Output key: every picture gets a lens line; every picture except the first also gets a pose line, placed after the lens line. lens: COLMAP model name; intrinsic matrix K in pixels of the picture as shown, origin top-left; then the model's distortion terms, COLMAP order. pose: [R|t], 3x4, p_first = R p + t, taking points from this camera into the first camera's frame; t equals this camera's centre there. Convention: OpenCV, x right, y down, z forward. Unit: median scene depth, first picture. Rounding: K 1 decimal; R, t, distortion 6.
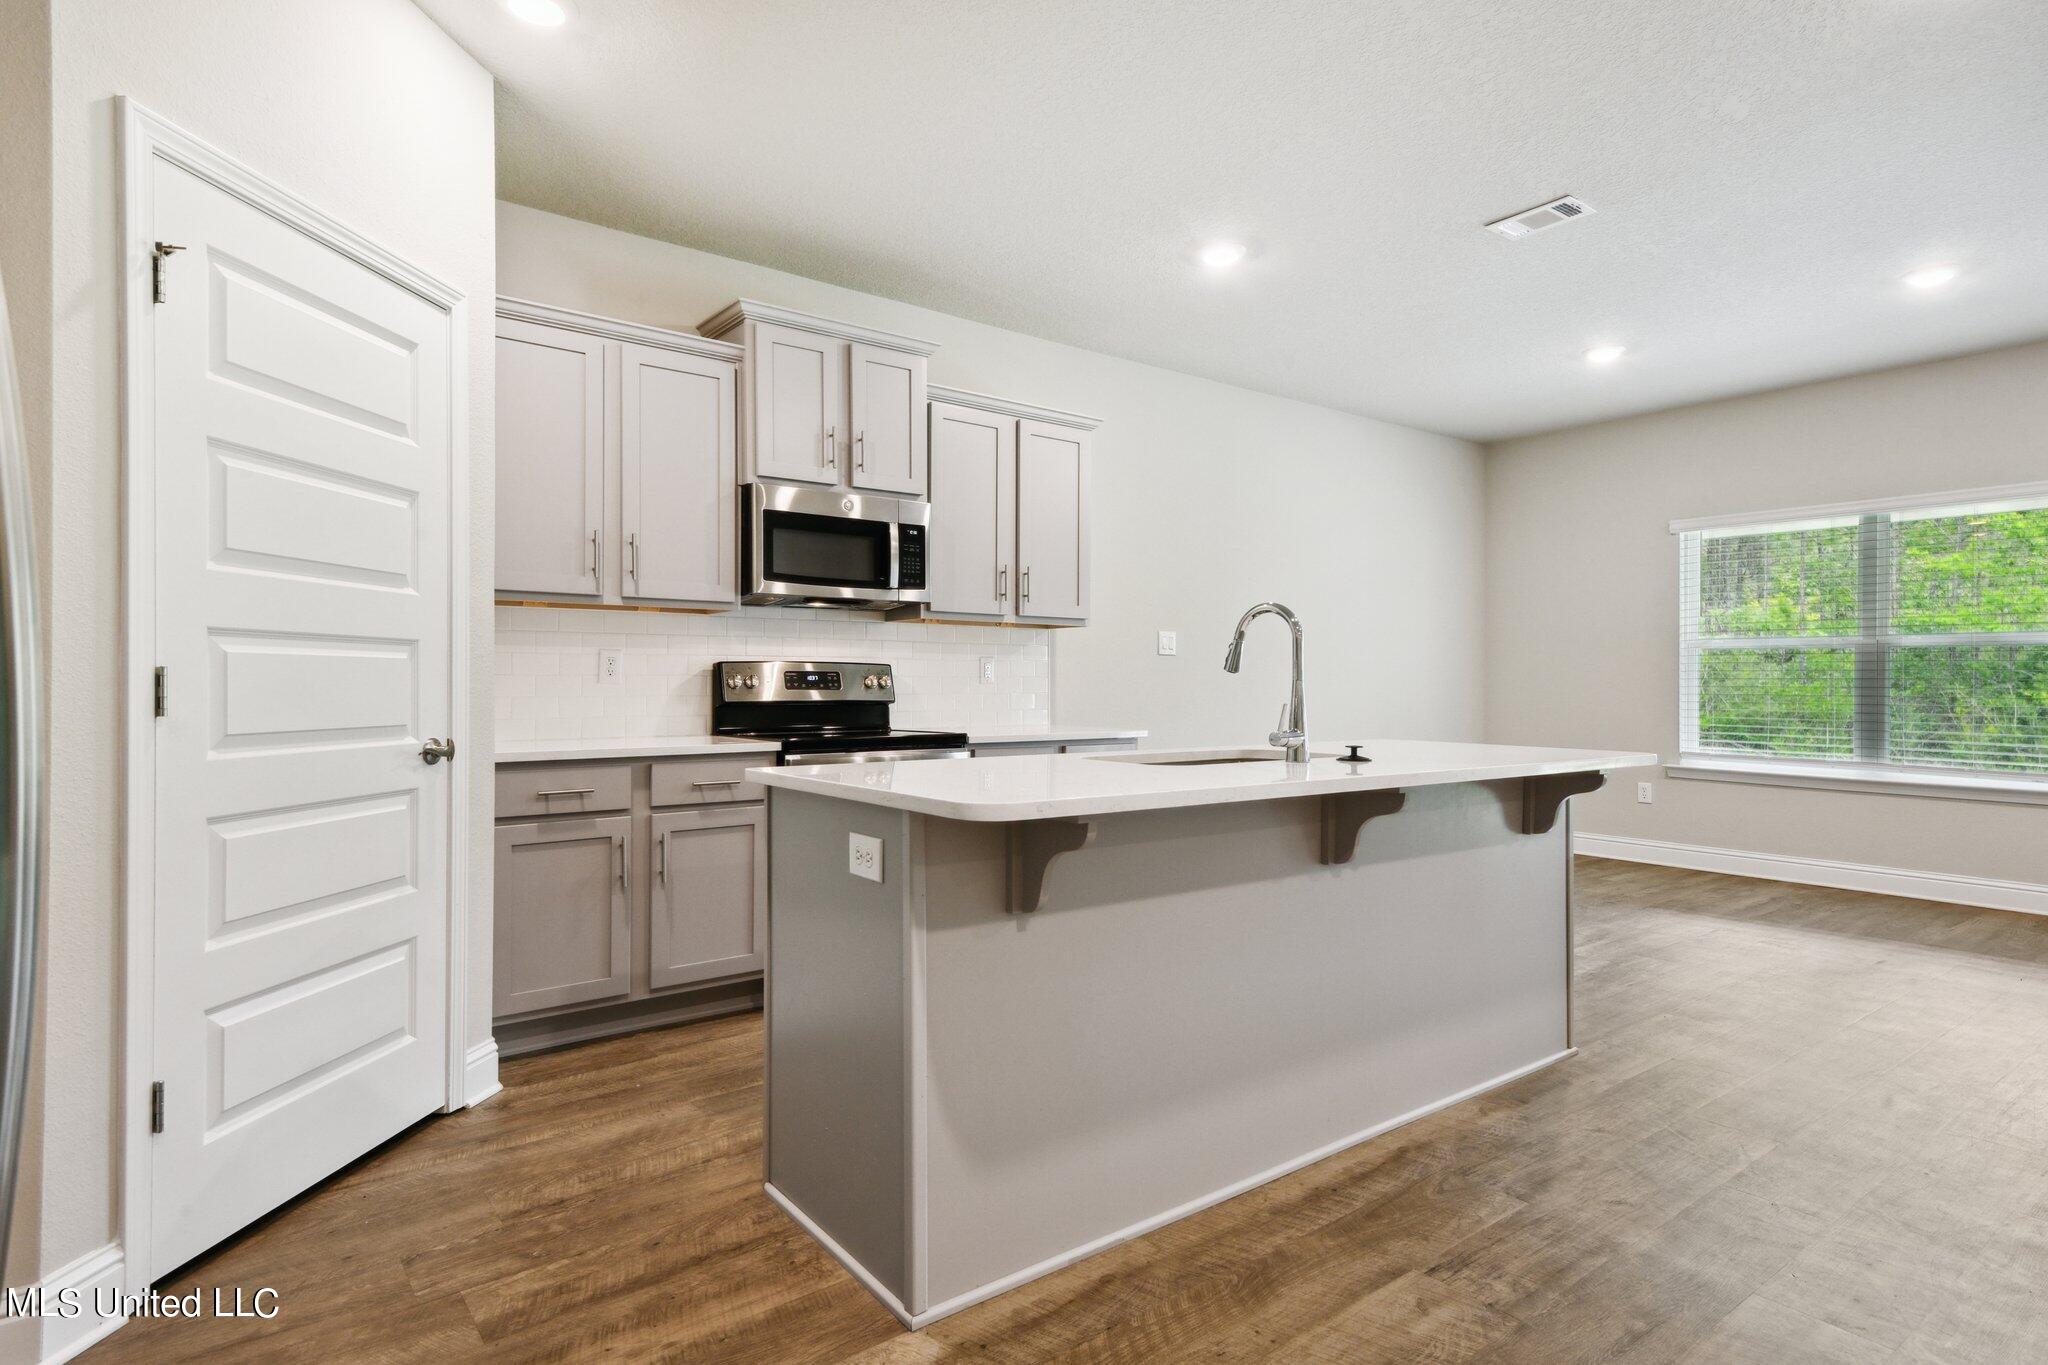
lens RADIAL K [[1042.4, 0, 1017.3], [0, 1042.4, 700.8], [0, 0, 1]] dist [-0.013355, -0.006400]
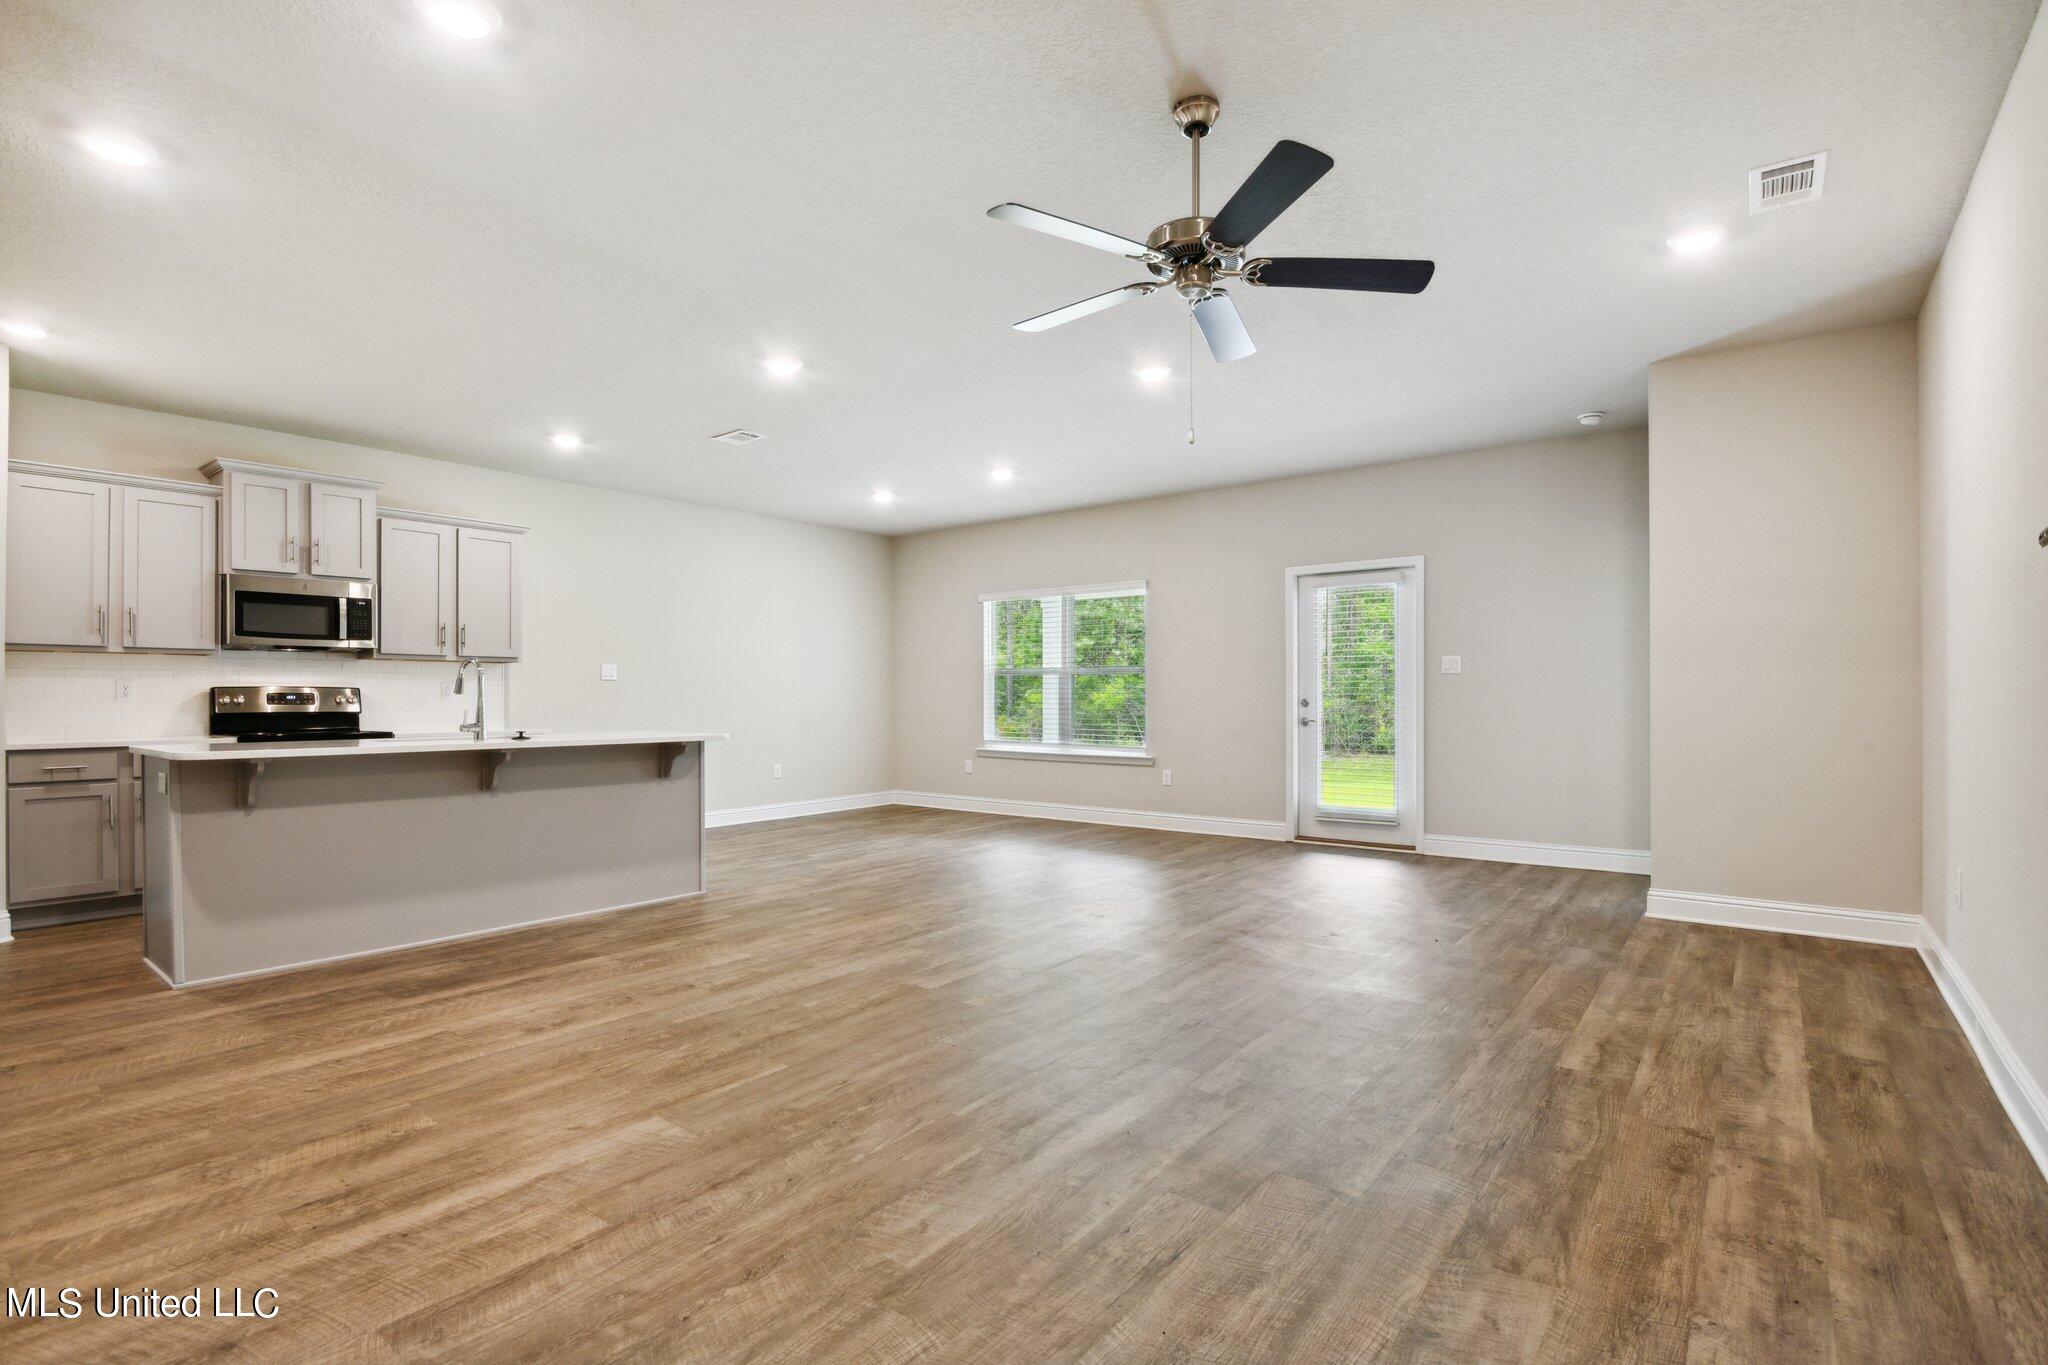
lens RADIAL K [[983.0, 0, 1036.5], [0, 983.0, 678.9], [0, 0, 1]] dist [-0.012162, -0.003818]
pose [[0.965855, -0.001446, 0.259078, 0.693777], [0.010413, 0.999393, -0.033243, 0.014200], [-0.258872, 0.034806, 0.965284, -0.924915]]
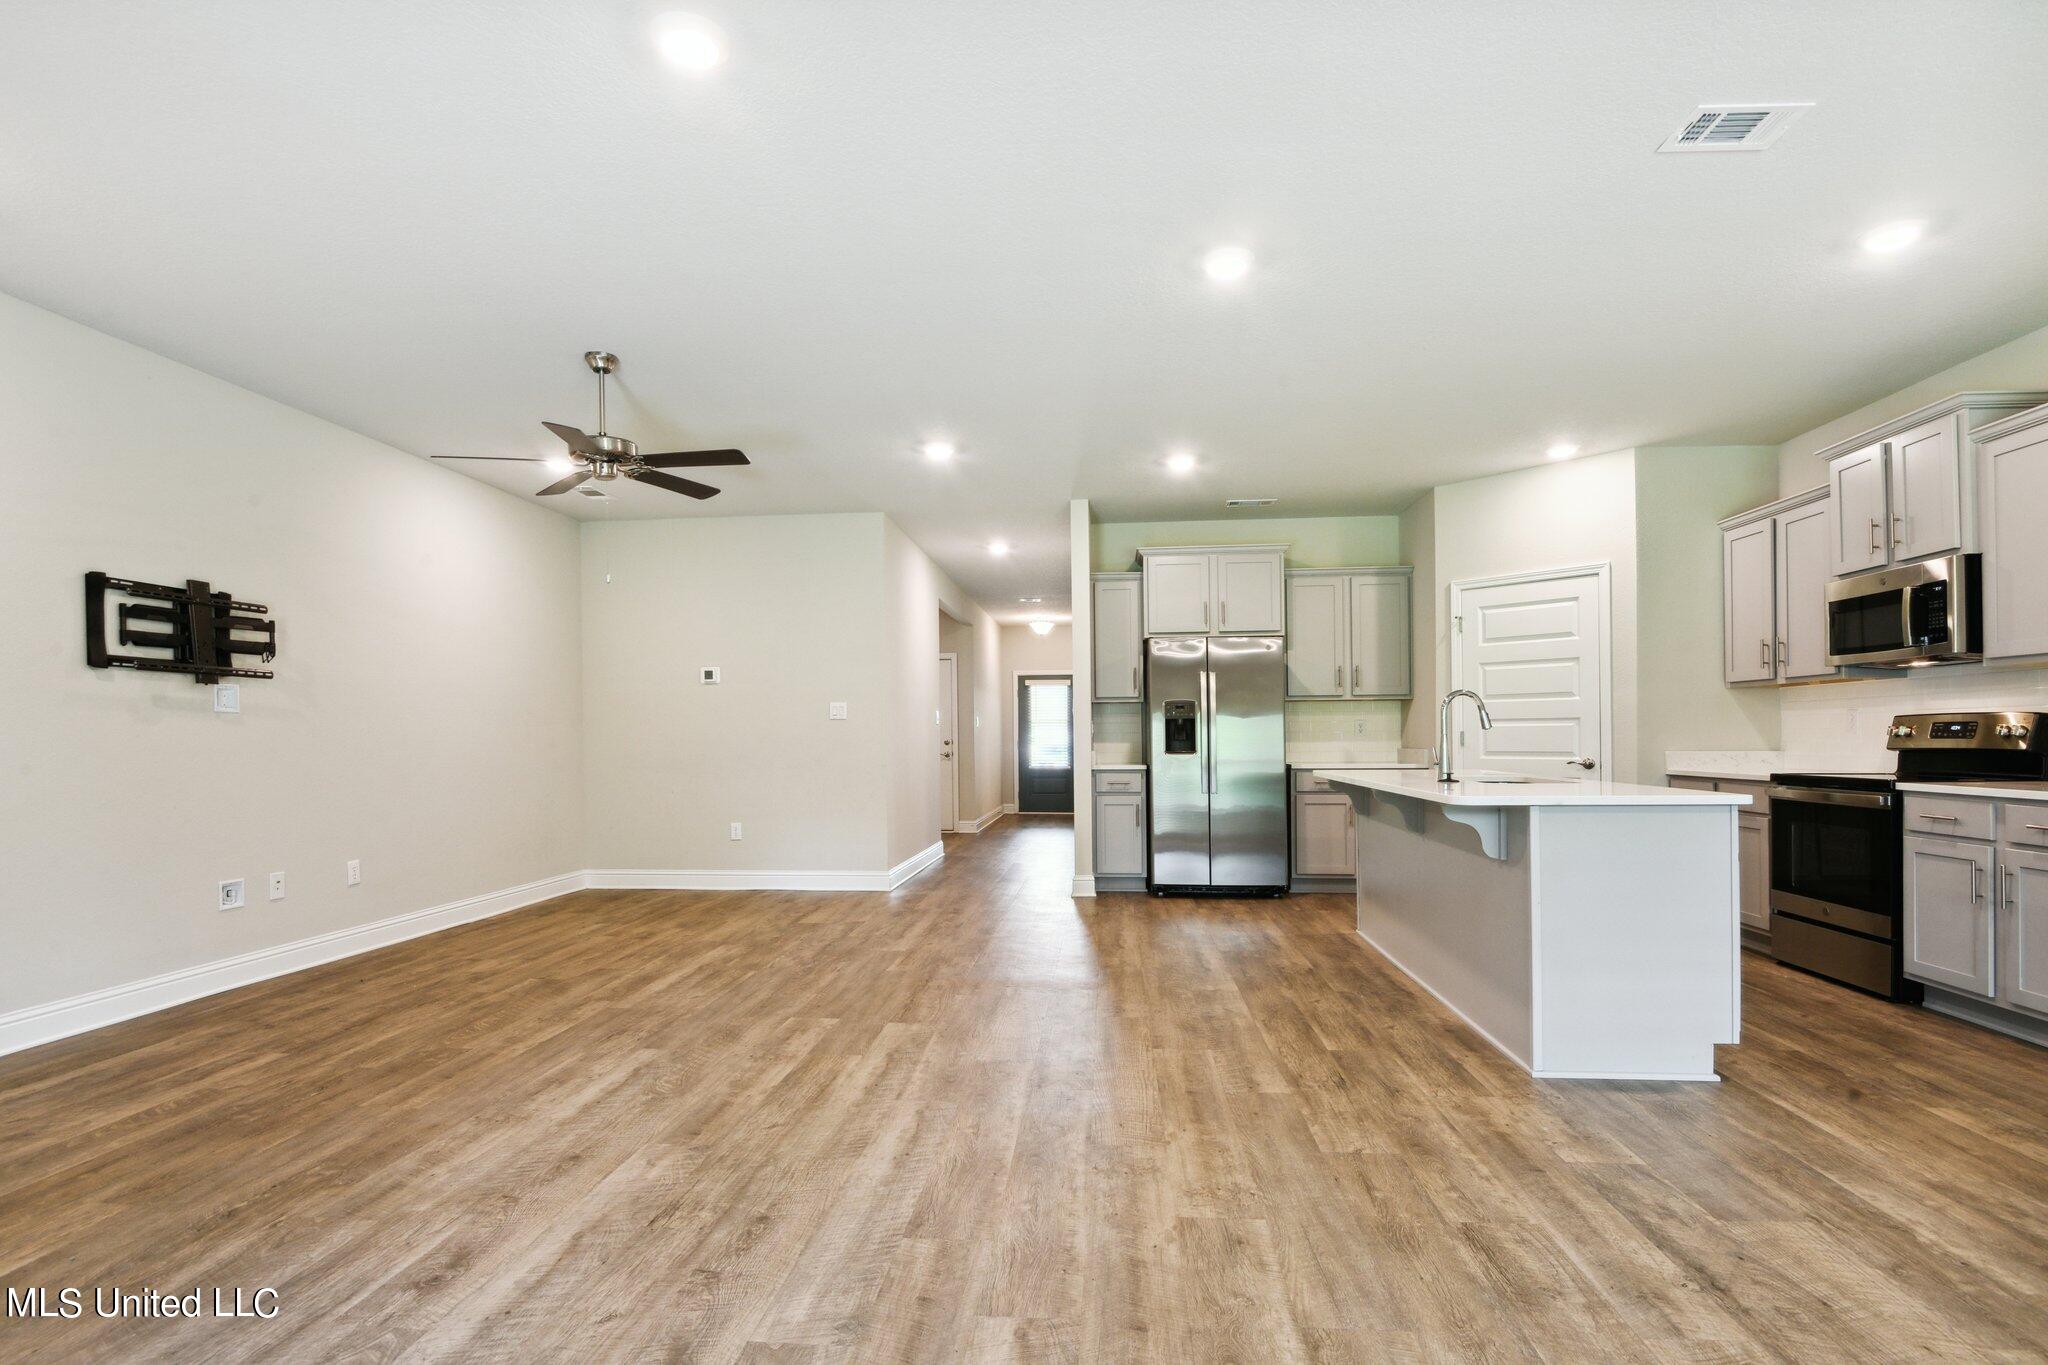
lens RADIAL K [[983.0, 0, 1032.5], [0, 983.0, 735.8], [0, 0, 1]] dist [-0.012162, -0.003818]
pose [[-0.676105, 0.001730, -0.736804, 1.729904], [-0.005283, 0.999960, 0.007196, -0.021750], [0.736787, 0.008758, -0.676068, 1.389170]]
